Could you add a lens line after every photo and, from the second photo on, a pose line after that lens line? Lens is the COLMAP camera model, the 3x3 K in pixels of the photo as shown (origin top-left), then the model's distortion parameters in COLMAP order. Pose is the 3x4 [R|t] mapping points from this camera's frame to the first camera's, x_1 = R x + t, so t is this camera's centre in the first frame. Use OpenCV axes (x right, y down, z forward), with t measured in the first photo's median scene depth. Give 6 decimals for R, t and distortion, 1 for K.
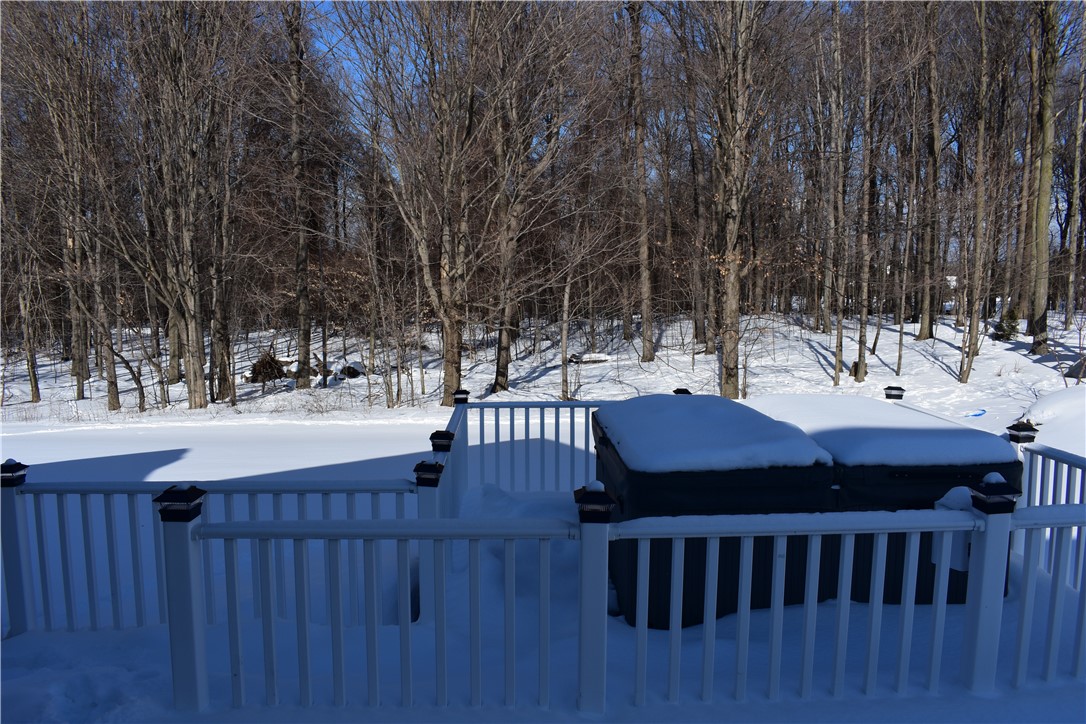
lens RADIAL K [[844.2, 0, 543.0], [0, 844.2, 362.0], [0, 0, 1]] dist [-0.092822, 0.002244]
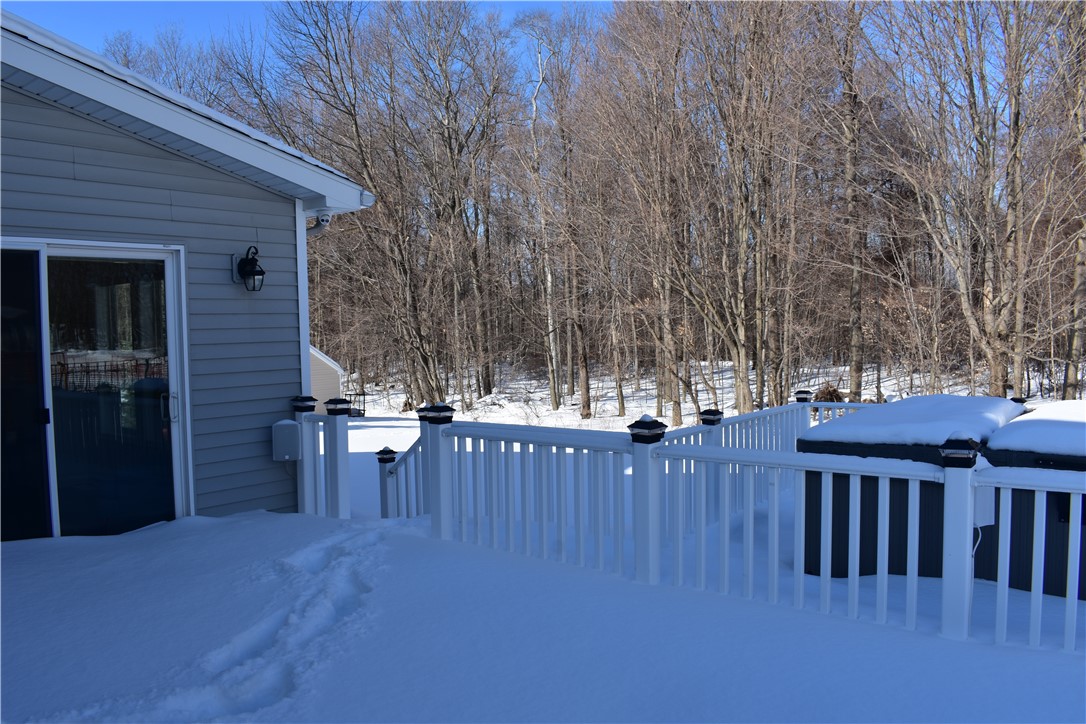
lens RADIAL K [[844.2, 0, 543.0], [0, 844.2, 362.0], [0, 0, 1]] dist [-0.092822, 0.002244]
pose [[0.758658, 0.017394, -0.651256, 0.106723], [-0.047950, 0.998423, -0.029192, 0.013174], [0.649722, 0.053375, 0.758296, -0.021663]]
